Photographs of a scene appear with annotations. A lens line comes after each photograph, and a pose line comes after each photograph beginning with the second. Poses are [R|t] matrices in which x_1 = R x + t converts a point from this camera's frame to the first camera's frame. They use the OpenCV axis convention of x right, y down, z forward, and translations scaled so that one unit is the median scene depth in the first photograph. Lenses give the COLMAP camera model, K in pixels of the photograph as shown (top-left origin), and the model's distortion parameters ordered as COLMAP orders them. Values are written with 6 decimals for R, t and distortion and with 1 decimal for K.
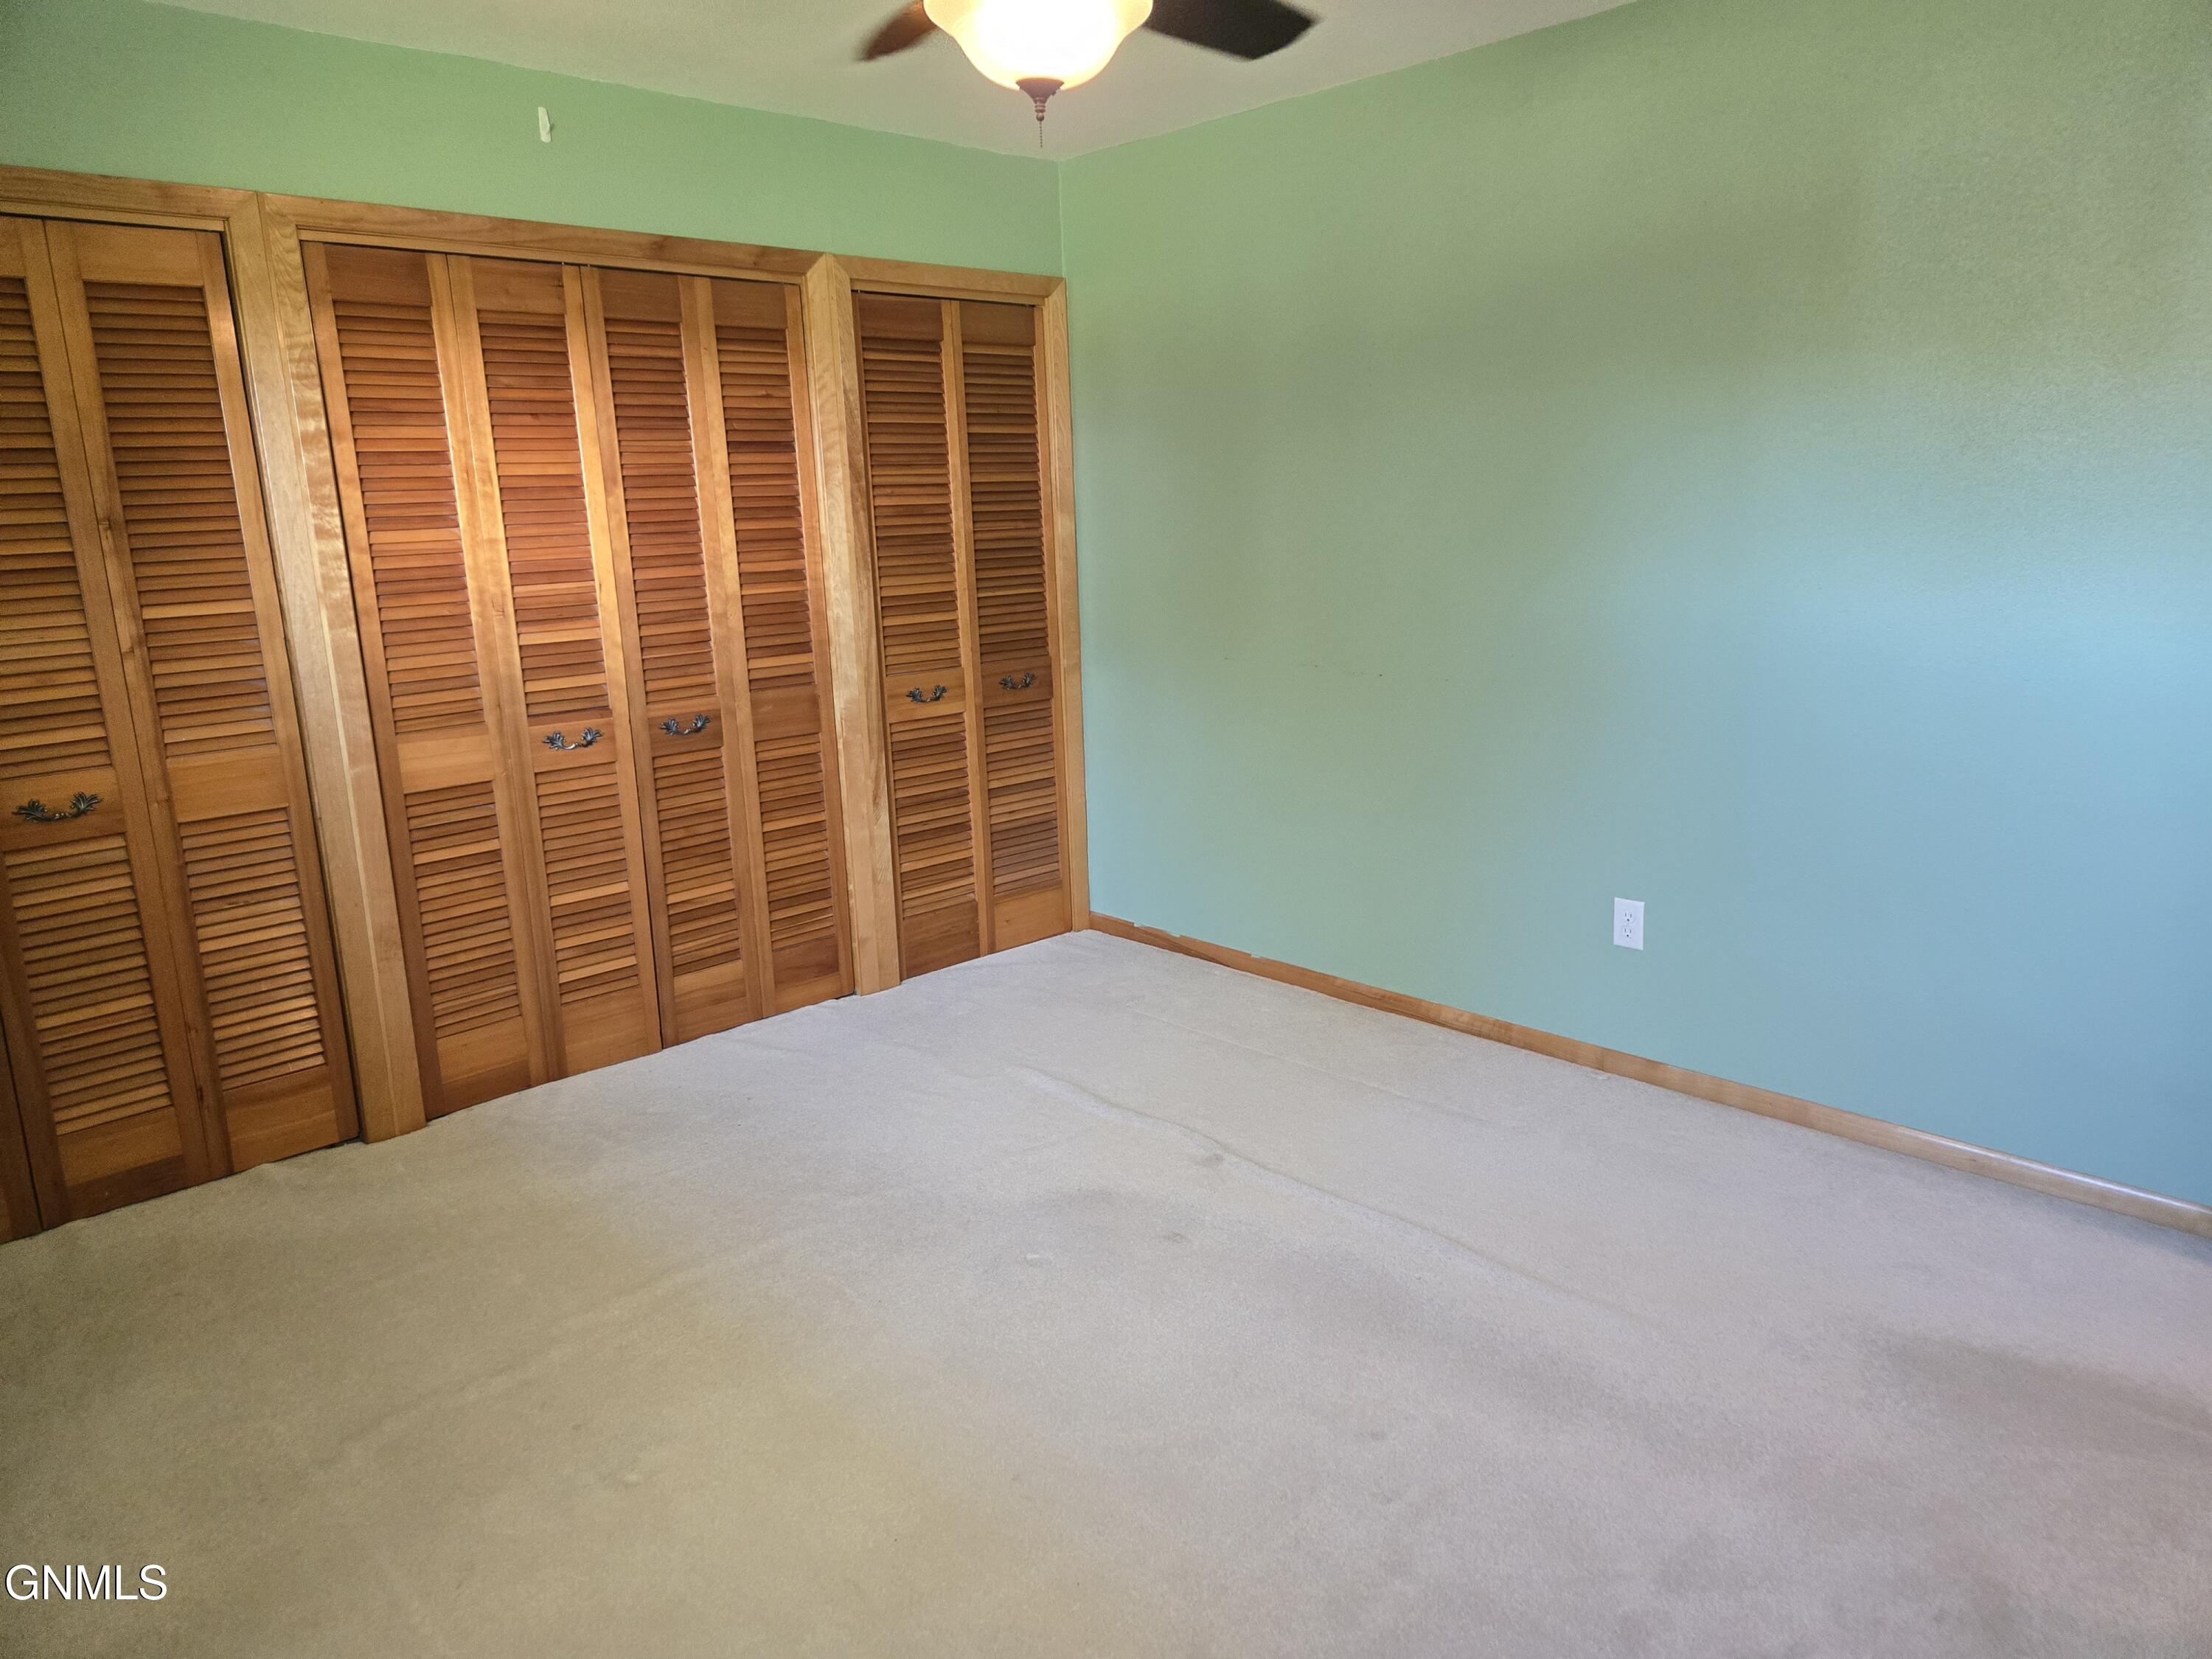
lens RADIAL K [[1477.0, 0, 1108.7], [0, 1477.0, 827.5], [0, 0, 1]] dist [0.051261, -0.036766]
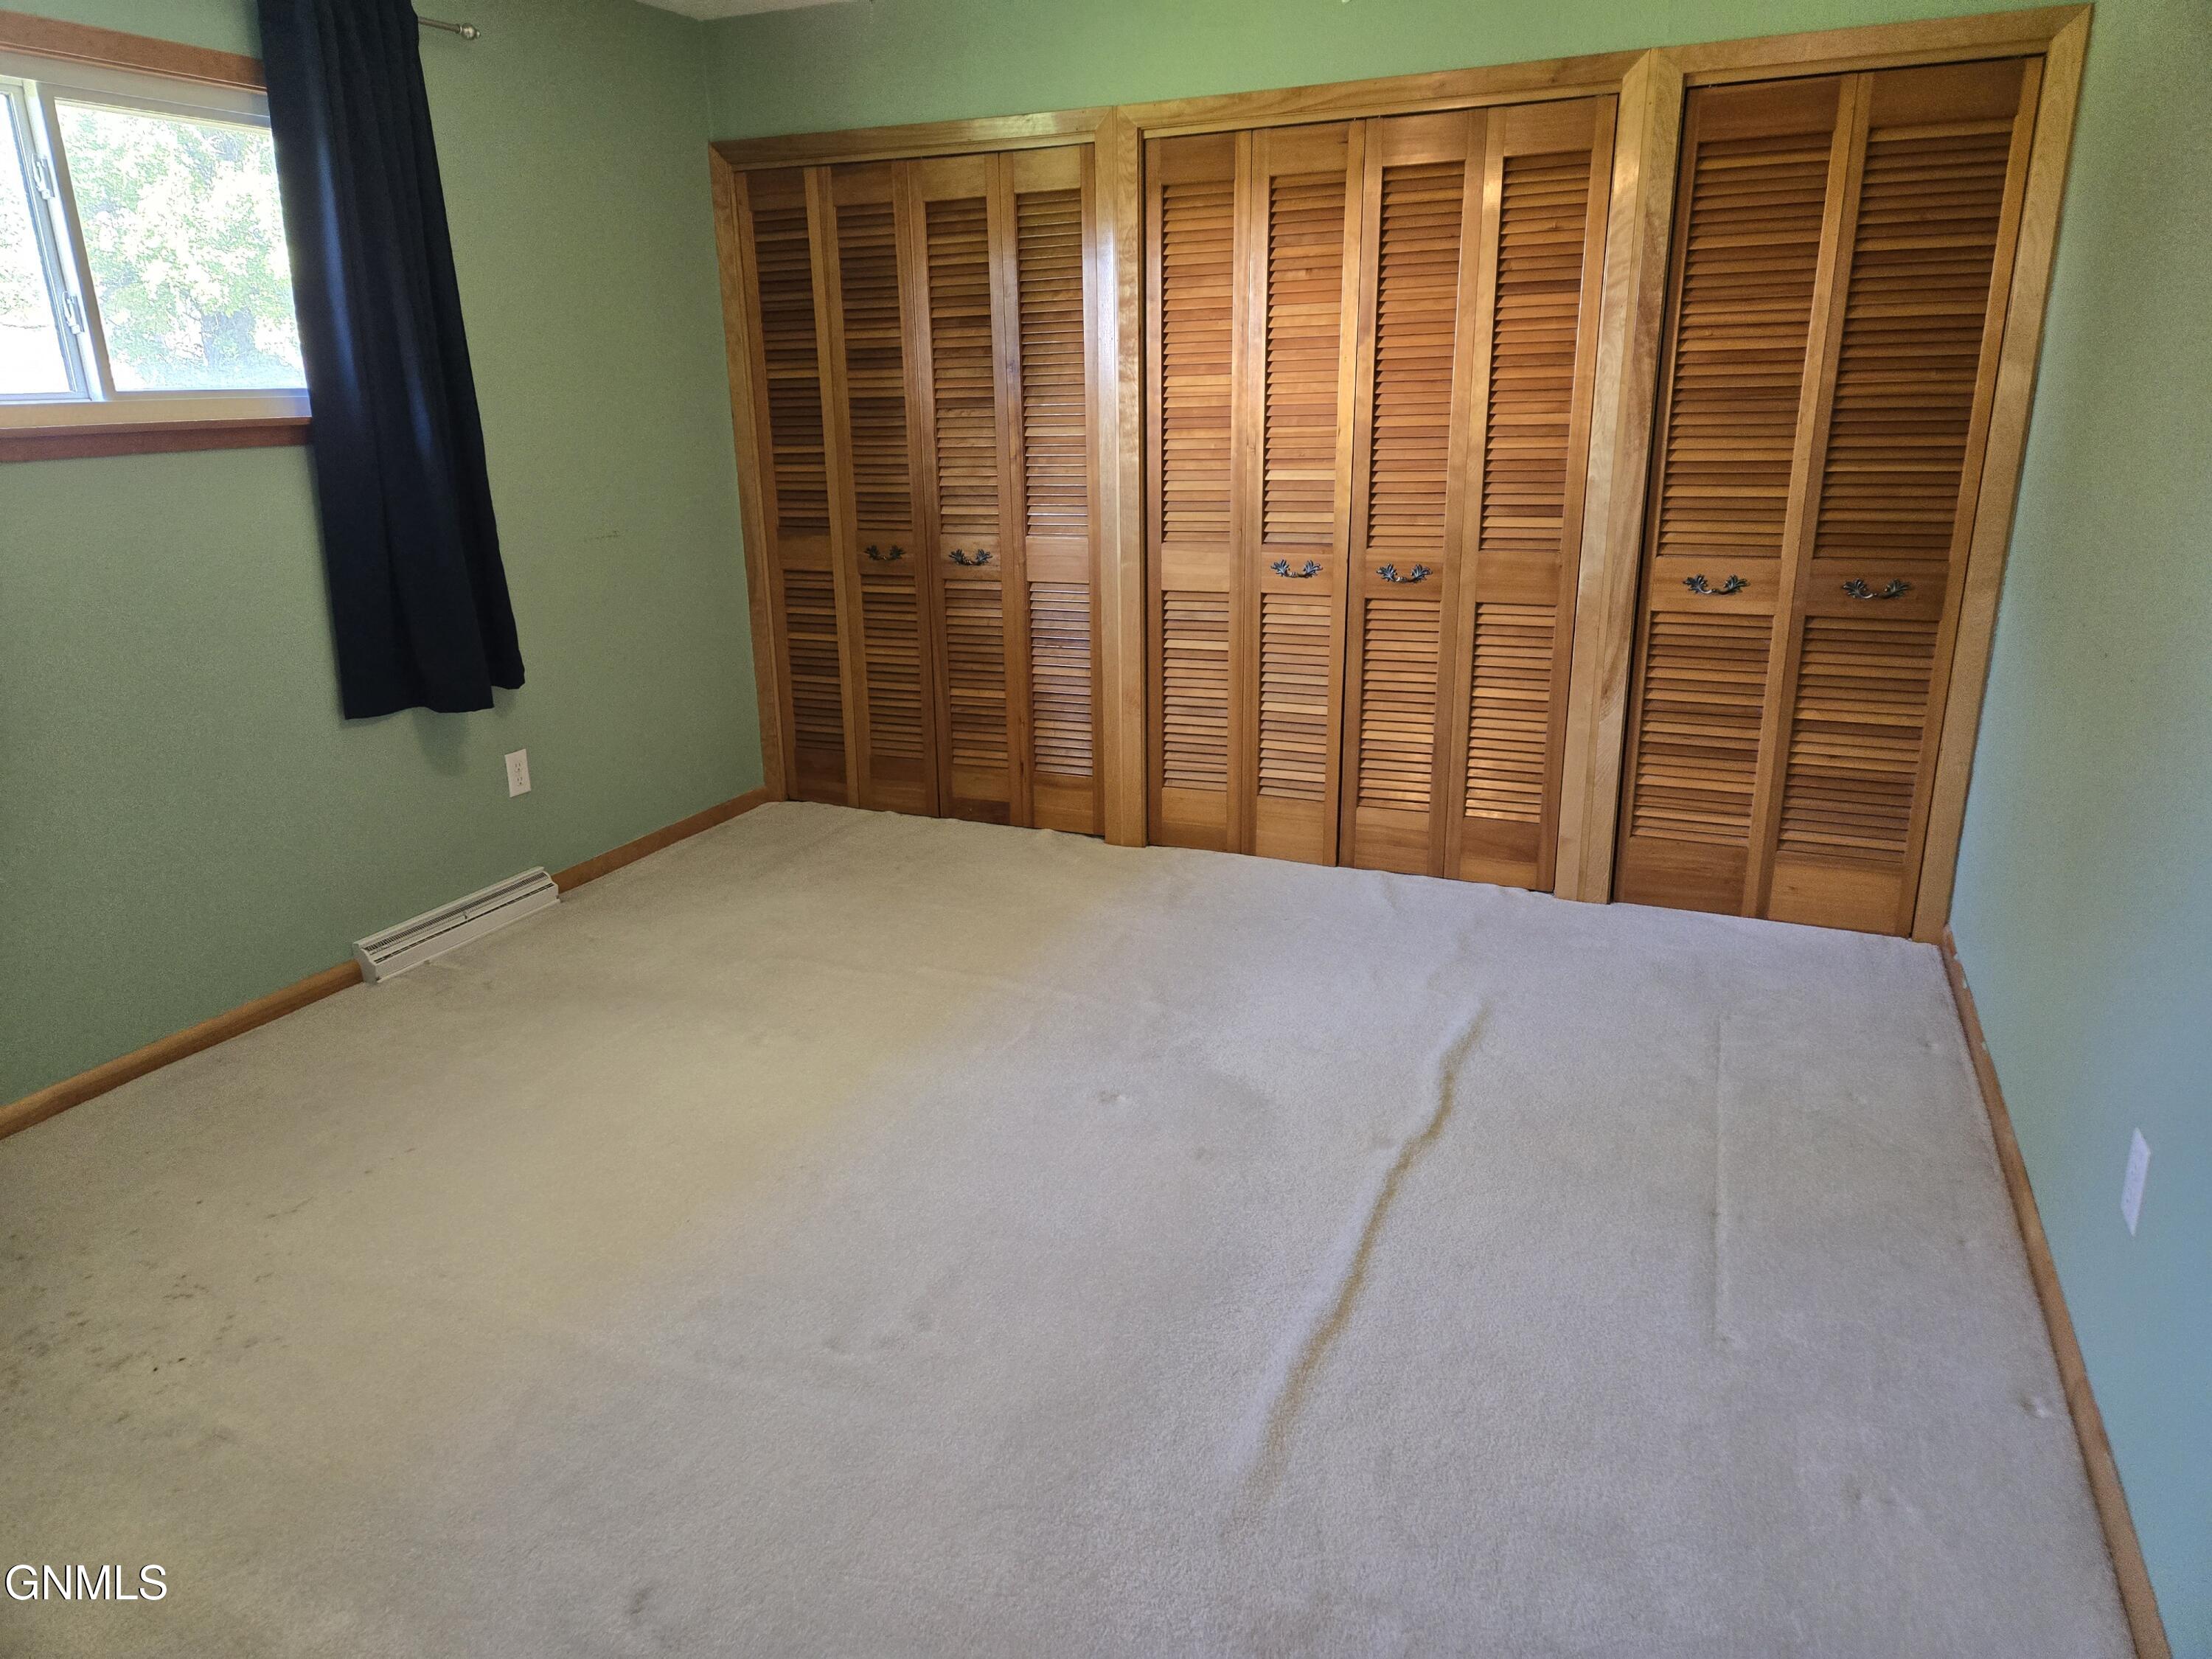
lens RADIAL K [[1477.0, 0, 1092.9], [0, 1477.0, 847.5], [0, 0, 1]] dist [0.051261, -0.036766]
pose [[0.364559, 0.305090, -0.879782, 0.595140], [-0.194006, 0.948956, 0.248687, -0.101173], [0.910746, 0.080022, 0.405139, 0.393841]]
